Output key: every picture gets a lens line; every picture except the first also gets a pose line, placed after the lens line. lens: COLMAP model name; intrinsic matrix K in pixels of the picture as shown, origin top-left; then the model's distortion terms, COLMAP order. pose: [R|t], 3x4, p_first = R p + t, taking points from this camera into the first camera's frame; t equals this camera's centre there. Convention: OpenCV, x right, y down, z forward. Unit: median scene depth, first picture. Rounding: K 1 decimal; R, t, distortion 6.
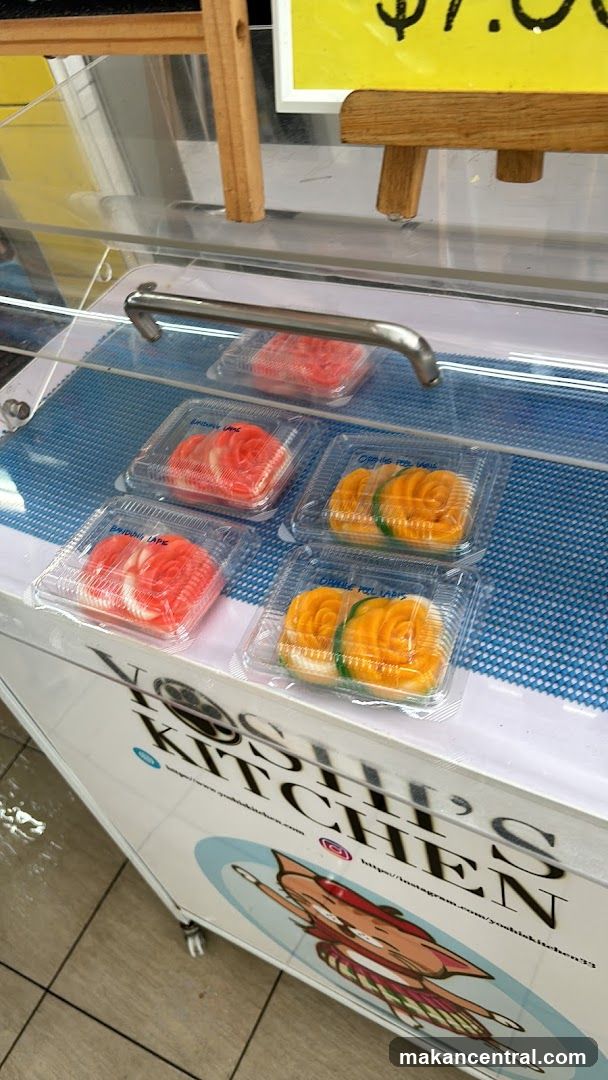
lens RADIAL K [[884.2, 0, 304.0], [0, 884.2, 540.0], [0, 0, 1]] dist [-0.000968, -0.000235]
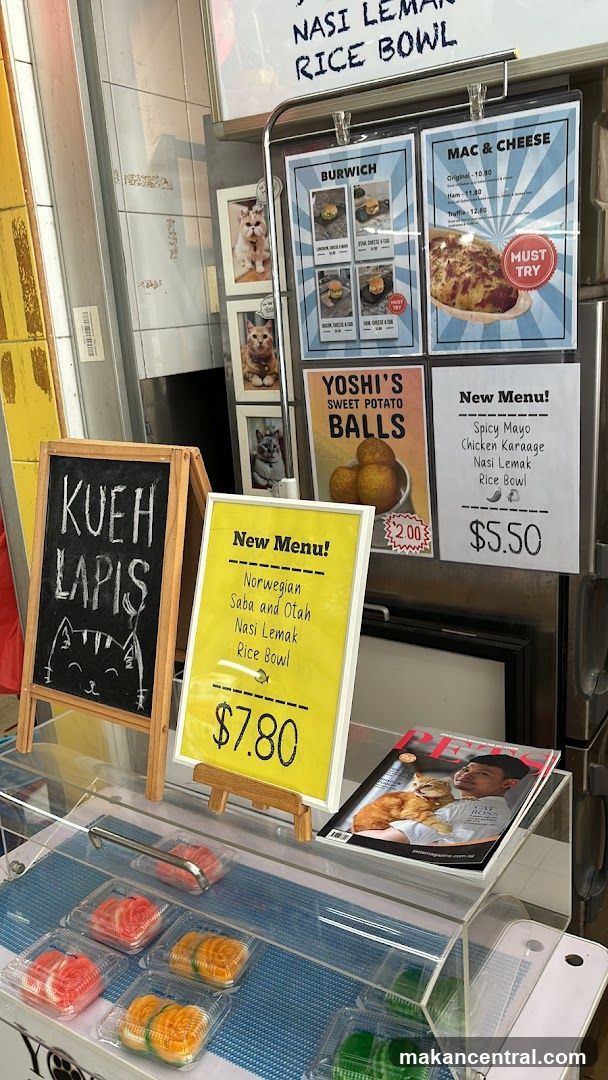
lens RADIAL K [[855.0, 0, 332.2], [0, 855.0, 539.6], [0, 0, 1]] dist [0.054422, -0.001268]
pose [[0.988099, 0.153811, -0.001702, 0.237941], [-0.133518, 0.852133, -0.506007, 0.103926], [-0.076379, 0.500212, 0.862528, -1.050458]]
